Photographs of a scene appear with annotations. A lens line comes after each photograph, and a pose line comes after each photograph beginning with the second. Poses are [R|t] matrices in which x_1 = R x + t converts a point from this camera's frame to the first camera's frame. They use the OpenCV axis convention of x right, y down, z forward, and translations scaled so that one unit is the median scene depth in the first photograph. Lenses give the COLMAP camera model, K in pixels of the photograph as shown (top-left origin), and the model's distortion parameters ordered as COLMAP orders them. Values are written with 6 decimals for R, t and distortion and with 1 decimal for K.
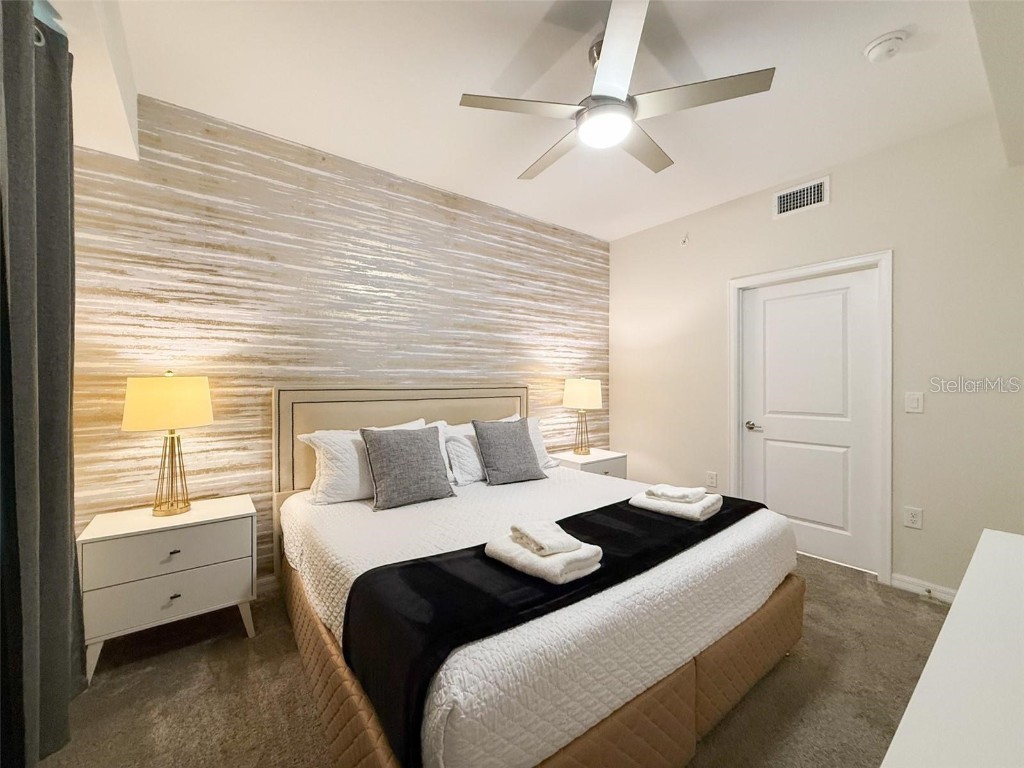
lens RADIAL K [[409.4, 0, 511.7], [0, 409.4, 393.8], [0, 0, 1]] dist [-0.000109, -0.000397]
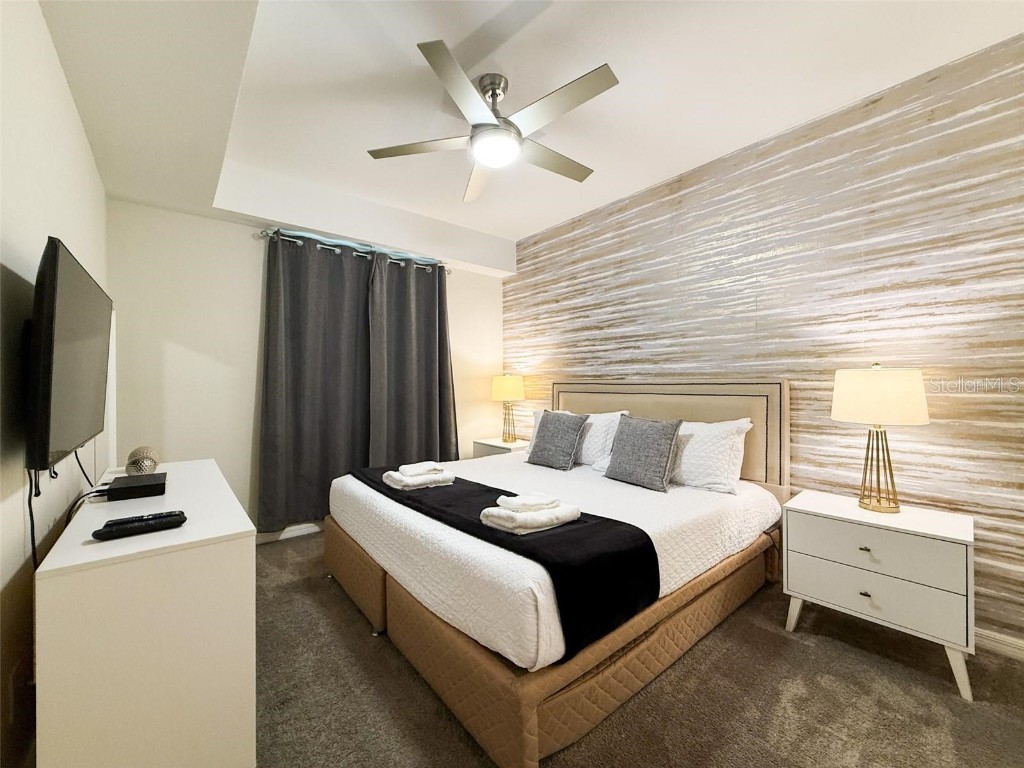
lens RADIAL K [[409.4, 0, 509.1], [0, 409.4, 382.2], [0, 0, 1]] dist [-0.000109, -0.000397]
pose [[0.043511, 0.004804, -0.999041, 0.616375], [-0.016791, 0.999851, 0.004076, -0.011505], [0.998912, 0.016597, 0.043585, 0.457206]]
